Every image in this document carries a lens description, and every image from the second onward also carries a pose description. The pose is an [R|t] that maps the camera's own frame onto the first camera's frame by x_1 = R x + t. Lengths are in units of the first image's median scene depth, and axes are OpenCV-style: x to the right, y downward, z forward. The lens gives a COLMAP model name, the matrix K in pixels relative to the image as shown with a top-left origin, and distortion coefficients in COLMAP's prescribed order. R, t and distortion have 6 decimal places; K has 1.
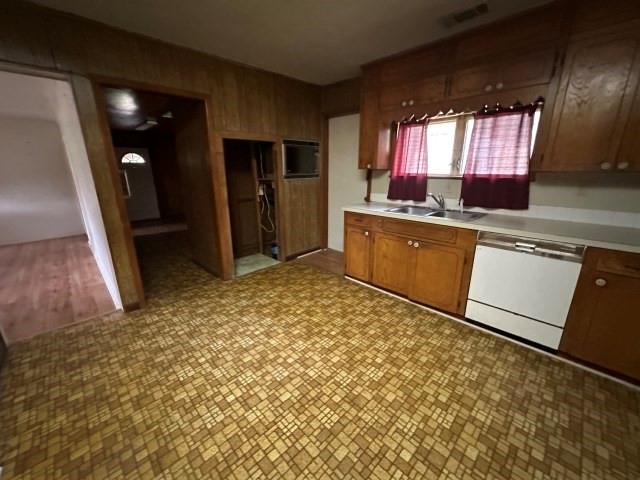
lens RADIAL K [[257.8, 0, 320.2], [0, 257.8, 238.8], [0, 0, 1]] dist [-0.007886, 0.000593]
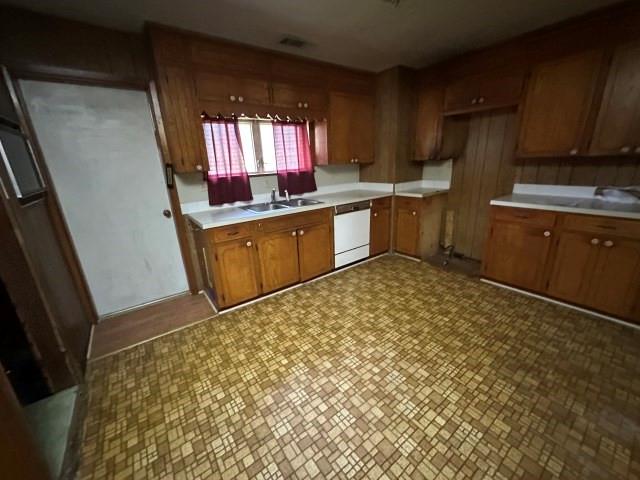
lens RADIAL K [[257.8, 0, 320.2], [0, 257.8, 238.8], [0, 0, 1]] dist [-0.007886, 0.000593]
pose [[0.138264, -0.288349, 0.947490, -0.627271], [0.307594, 0.921871, 0.235667, -0.173234], [-0.941419, 0.258859, 0.216156, 0.611765]]
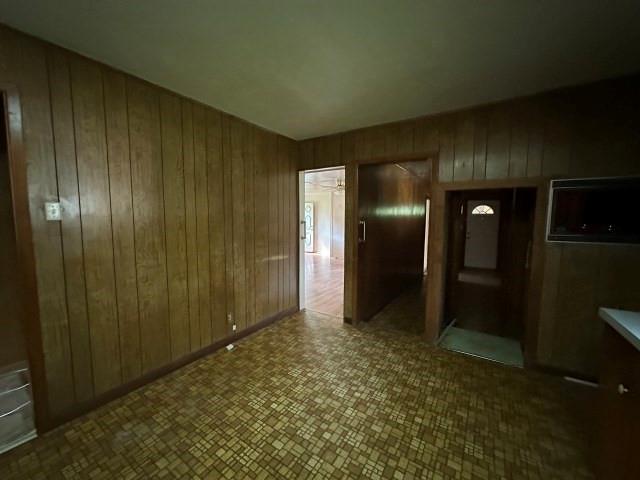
lens RADIAL K [[259.2, 0, 320.0], [0, 259.2, 240.0], [0, 0, 1]] dist [0.003700, 0.000301]
pose [[0.206705, 0.093846, -0.973892, 0.477207], [-0.271199, 0.961882, 0.035127, -0.134489], [0.940066, 0.256857, 0.224277, 0.430492]]
